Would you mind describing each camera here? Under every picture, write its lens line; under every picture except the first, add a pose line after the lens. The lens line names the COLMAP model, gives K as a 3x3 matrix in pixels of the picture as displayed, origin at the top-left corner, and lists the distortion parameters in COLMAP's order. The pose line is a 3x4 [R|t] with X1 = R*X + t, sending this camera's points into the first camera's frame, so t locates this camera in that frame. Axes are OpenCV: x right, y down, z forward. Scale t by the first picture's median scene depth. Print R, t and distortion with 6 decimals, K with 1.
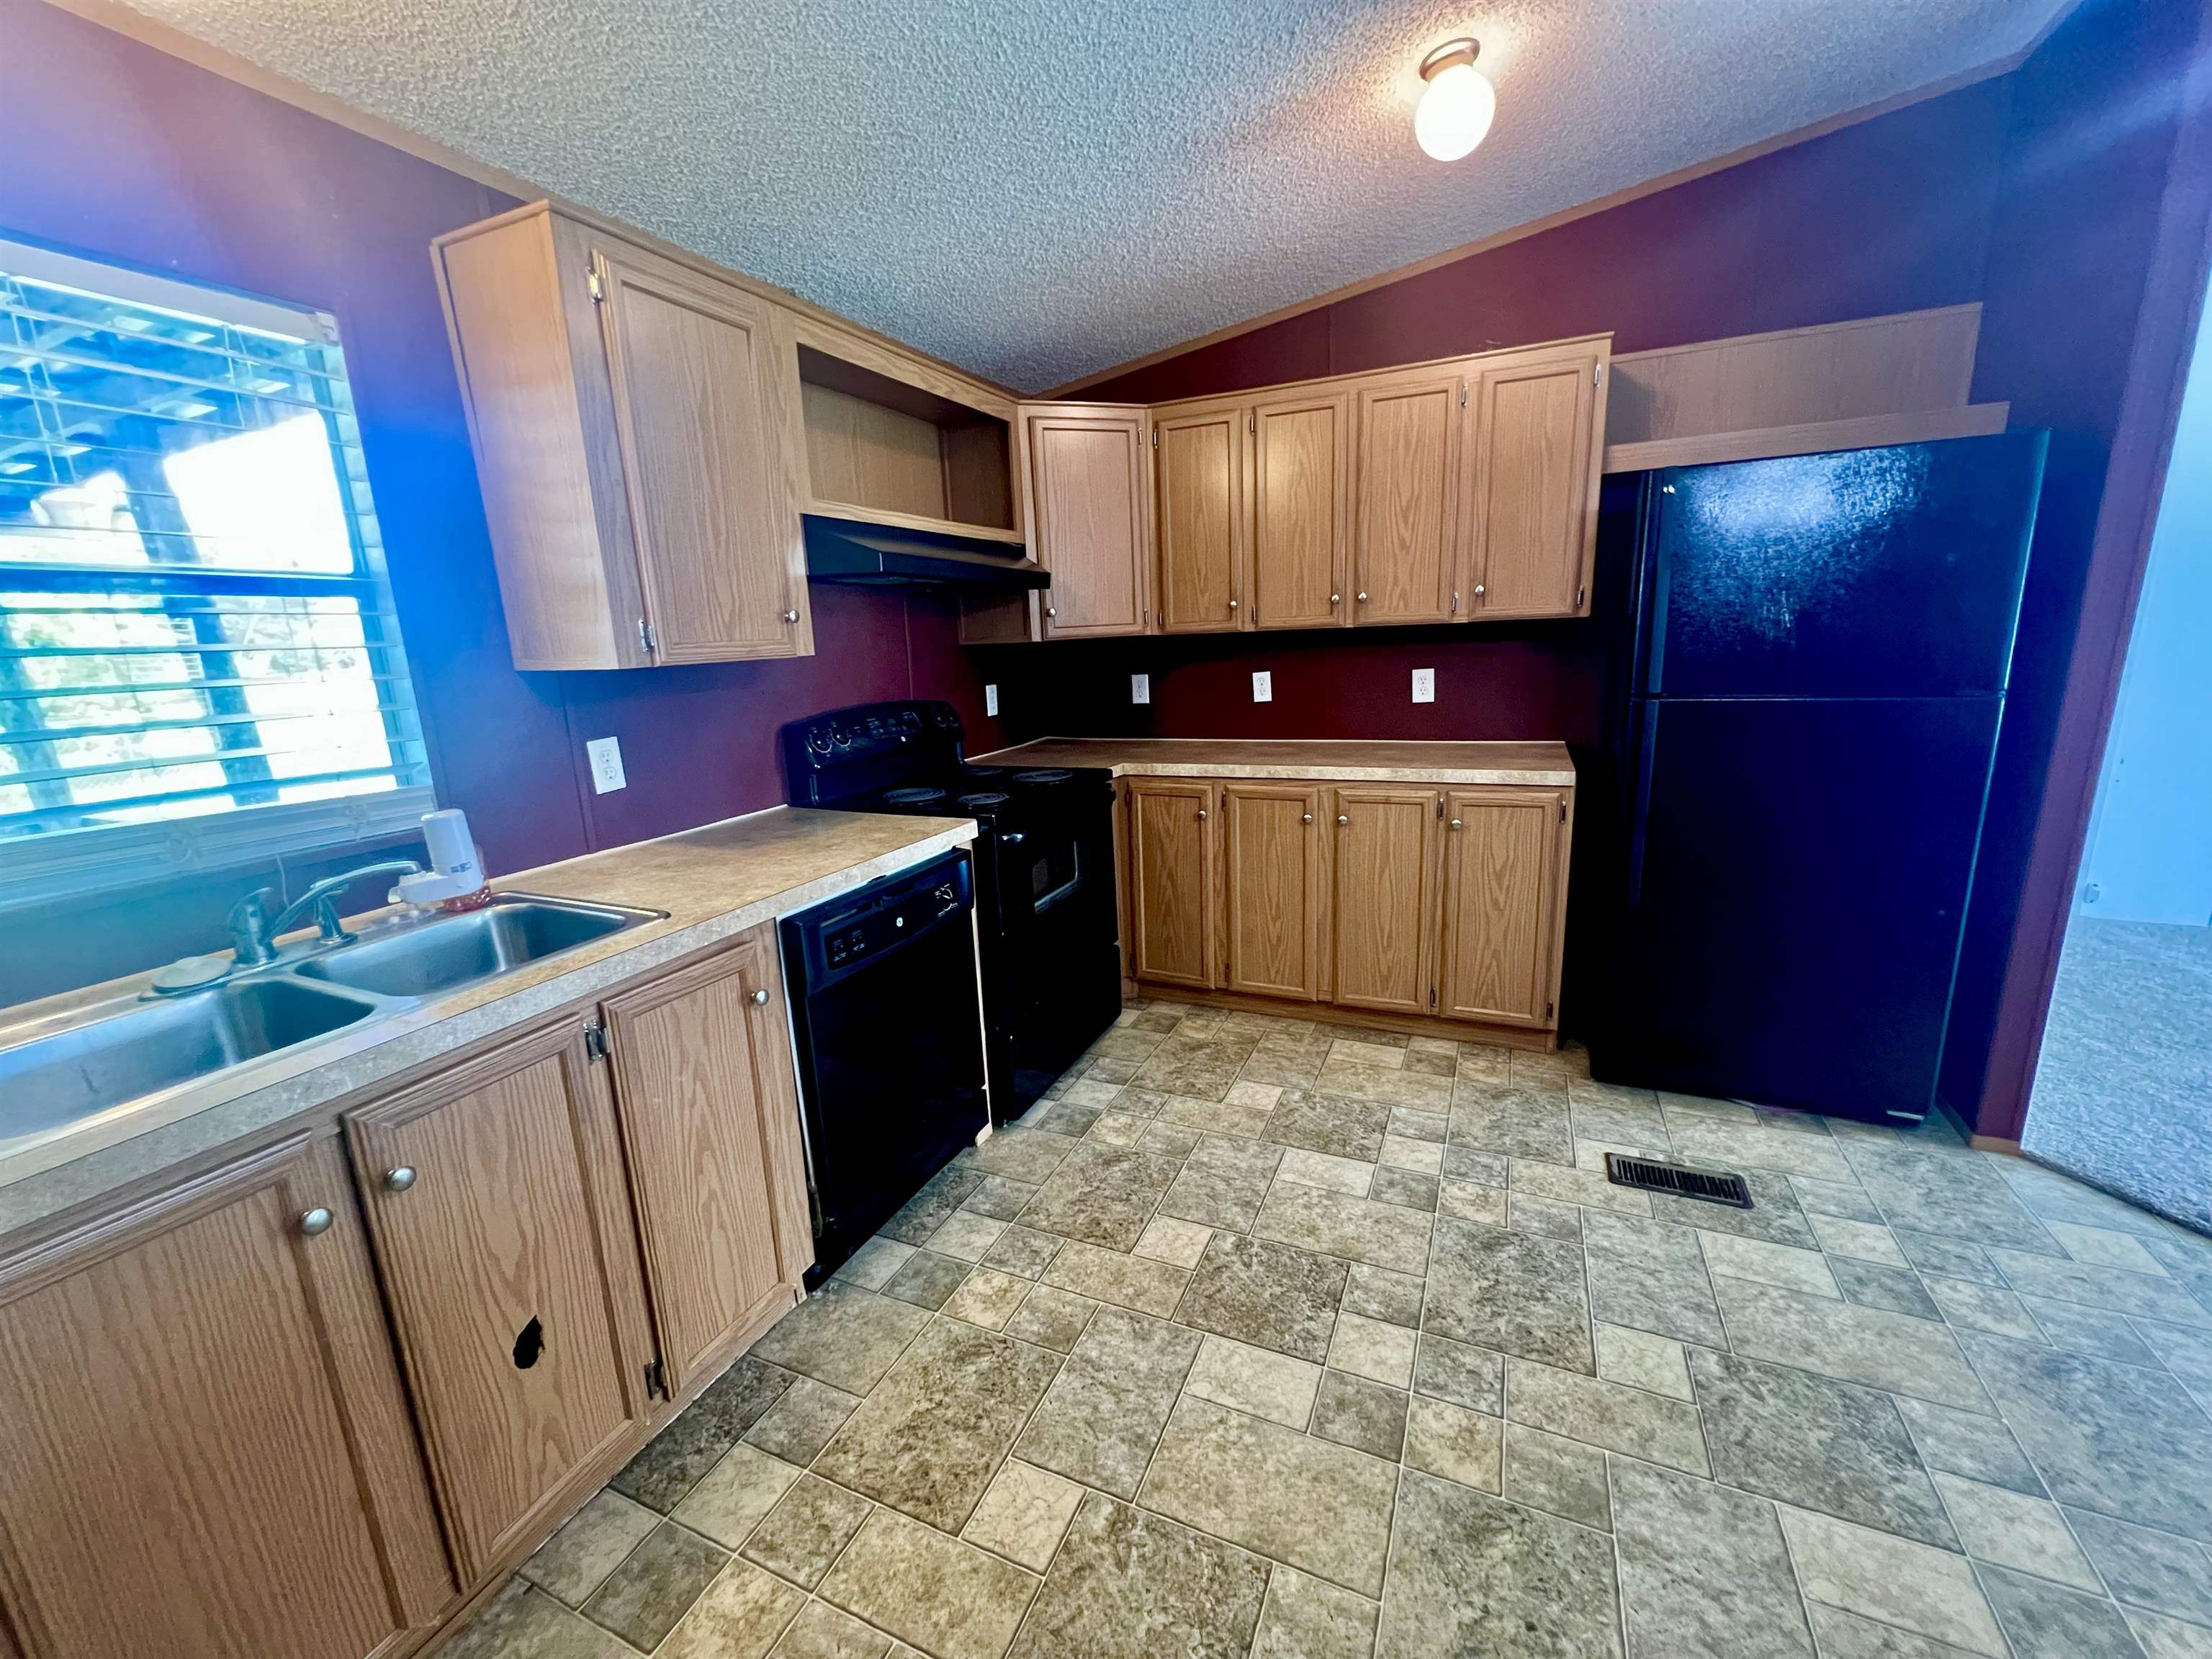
lens RADIAL K [[888.2, 0, 1106.0], [0, 888.2, 829.5], [0, 0, 1]] dist [-0.001357, 0.000705]
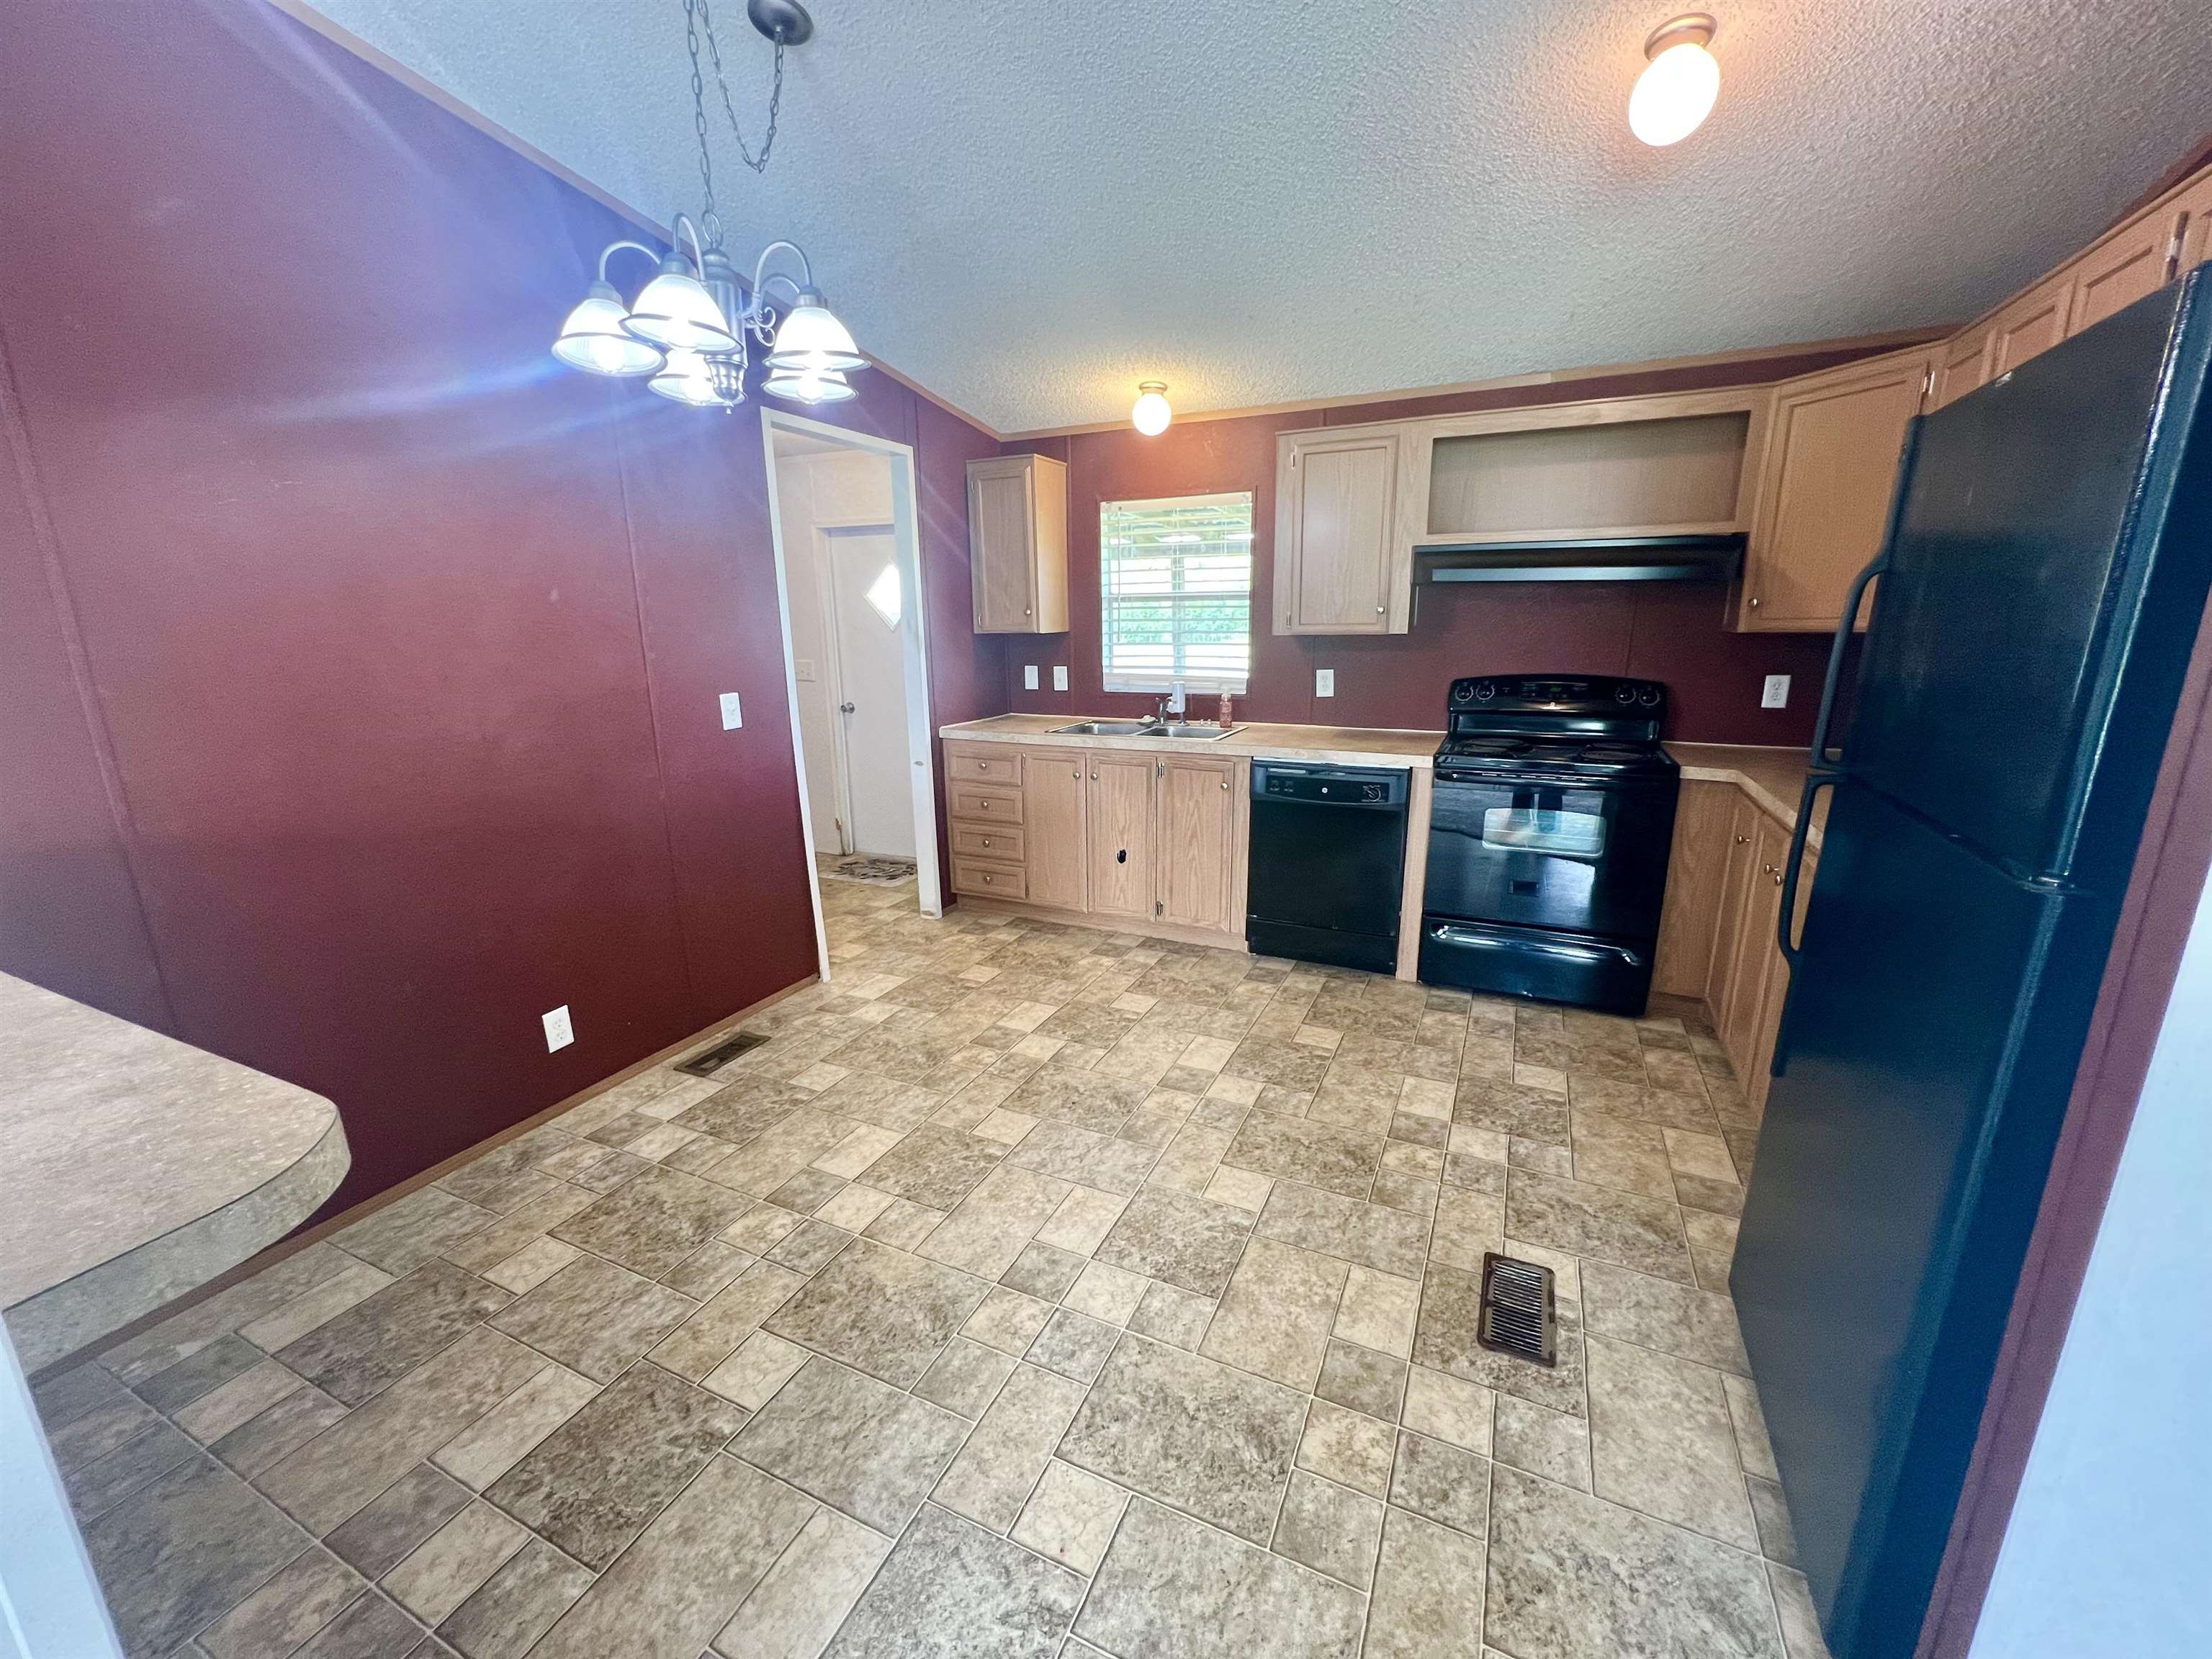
lens RADIAL K [[888.2, 0, 1106.0], [0, 888.2, 829.5], [0, 0, 1]] dist [-0.001357, 0.000705]
pose [[-0.016362, 0.273820, -0.961642, 1.201656], [-0.205374, 0.940343, 0.271250, -0.169903], [0.978547, 0.201934, 0.040850, 0.429555]]
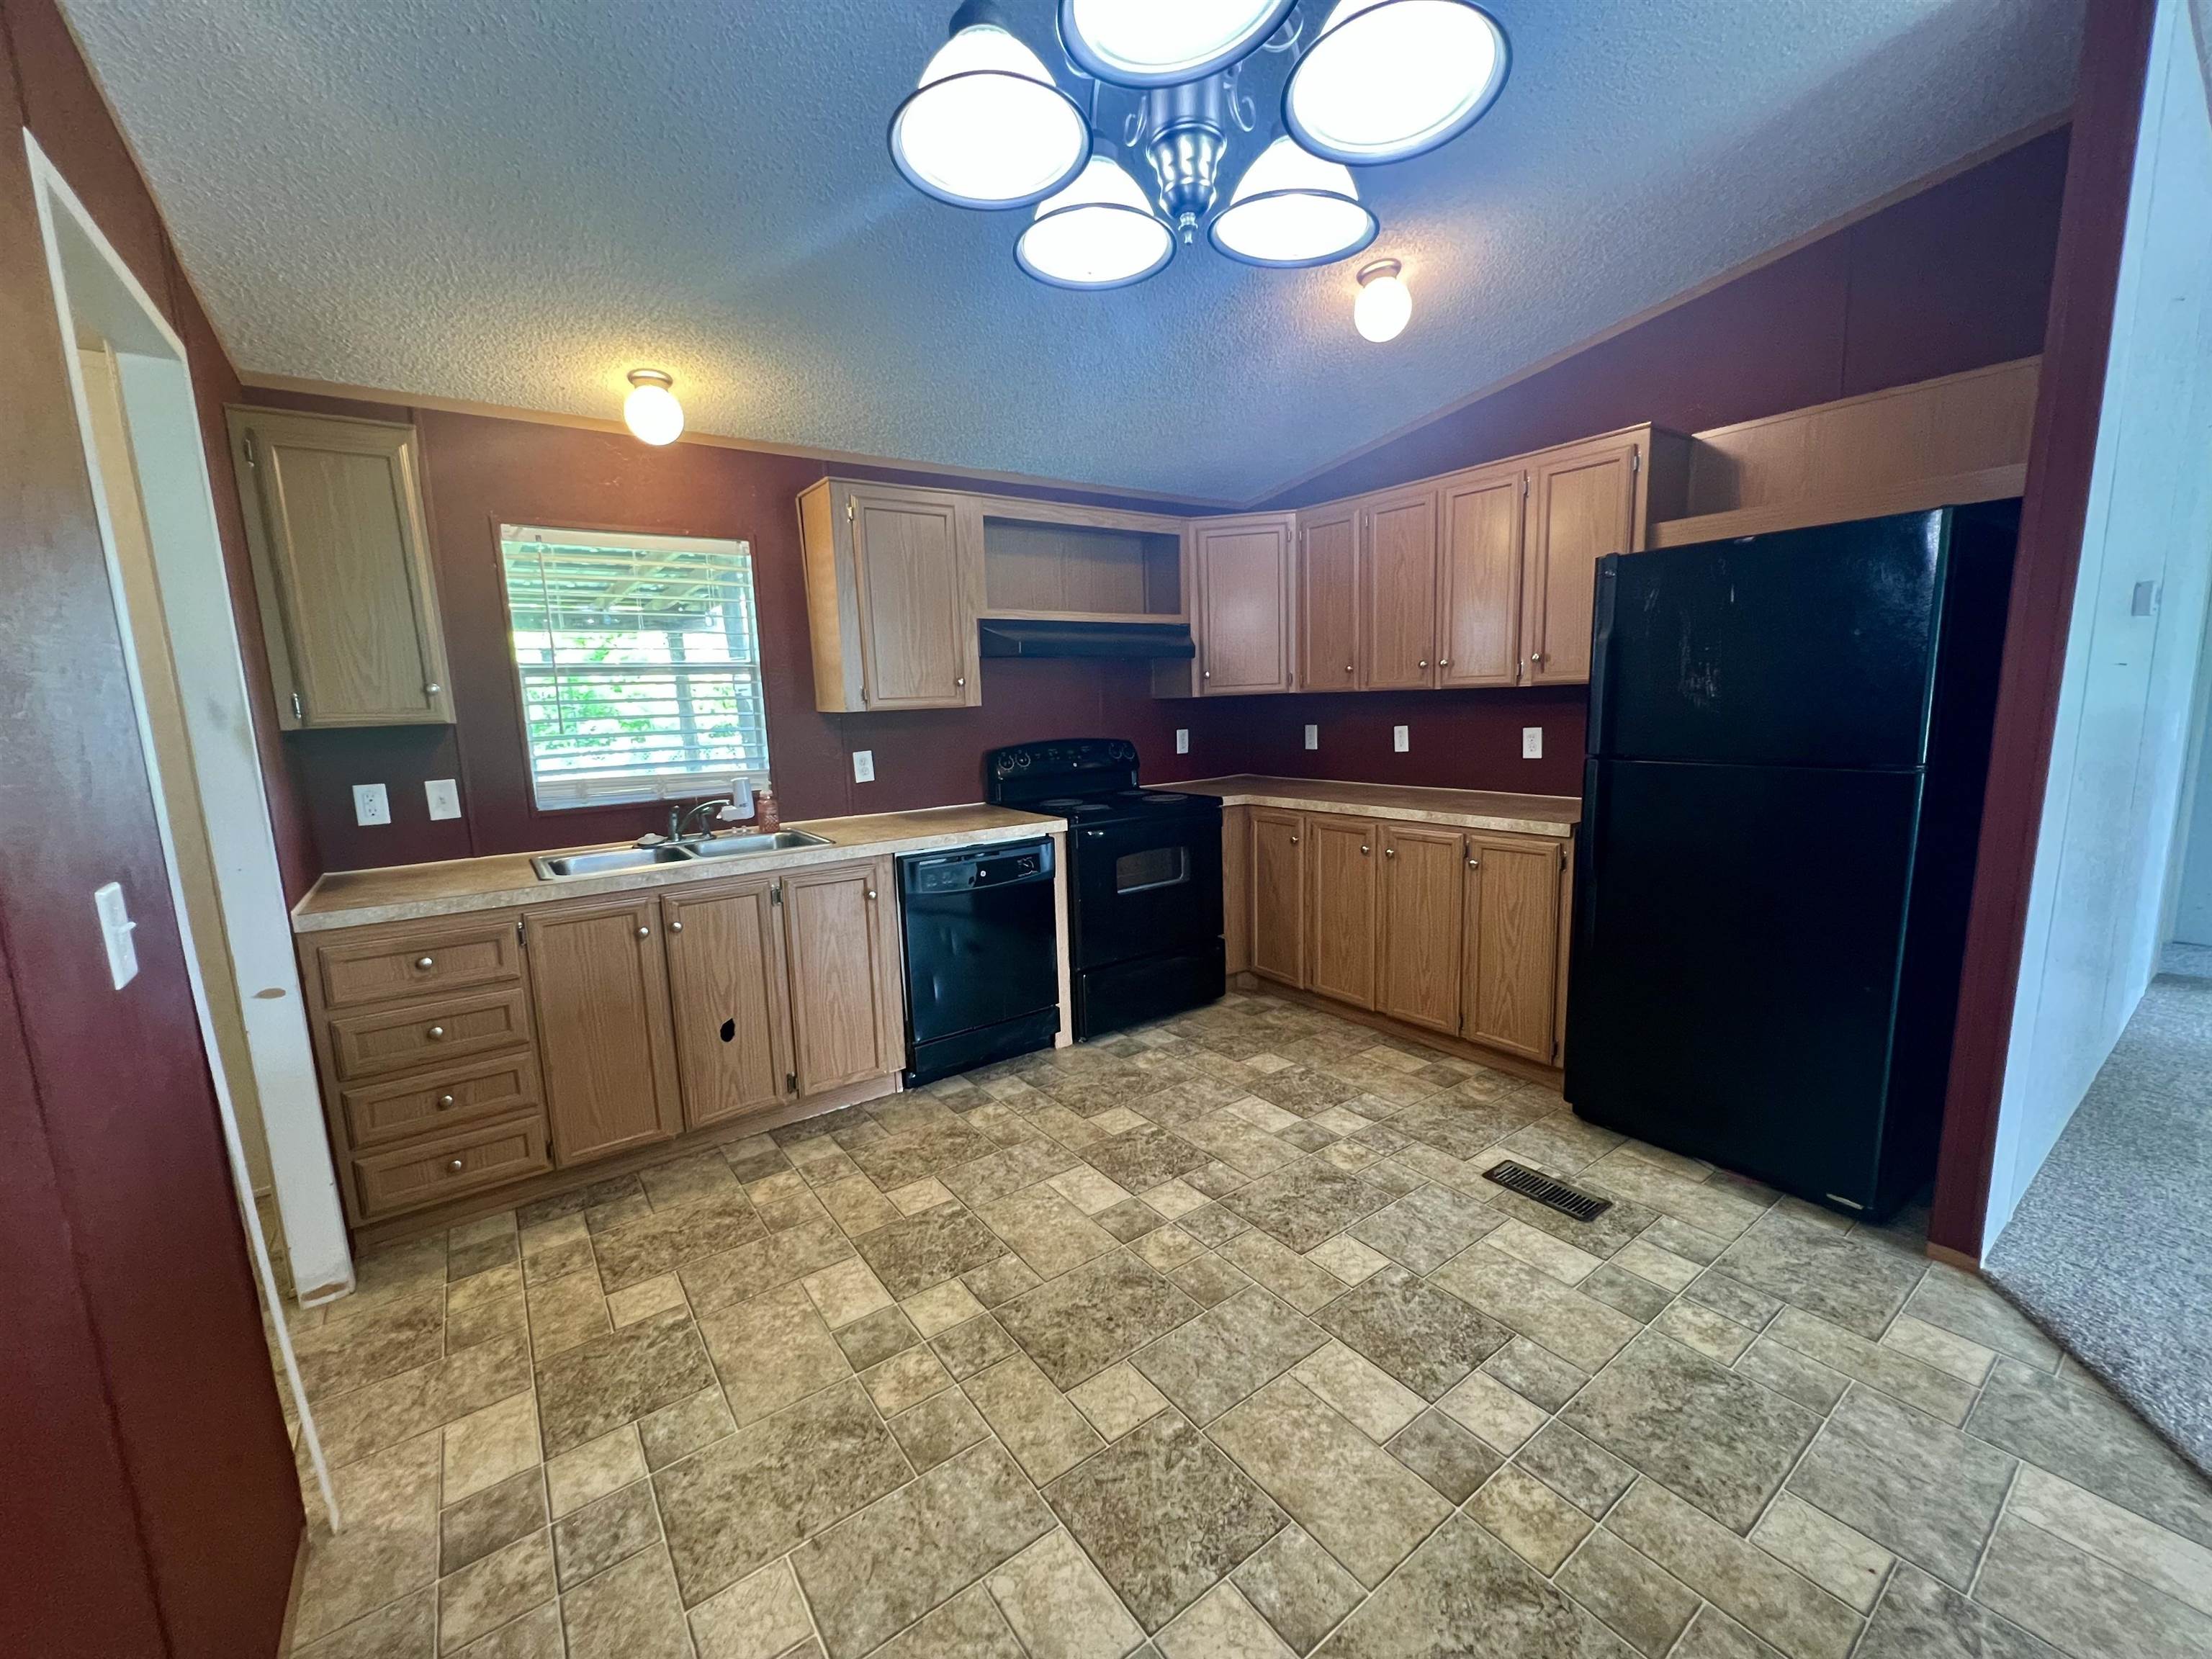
lens RADIAL K [[888.2, 0, 1106.0], [0, 888.2, 829.5], [0, 0, 1]] dist [-0.001357, 0.000705]
pose [[0.869842, 0.086677, -0.485656, 0.591707], [-0.110368, 0.993683, -0.020331, 0.027299], [0.480826, 0.071286, 0.873914, -0.235301]]
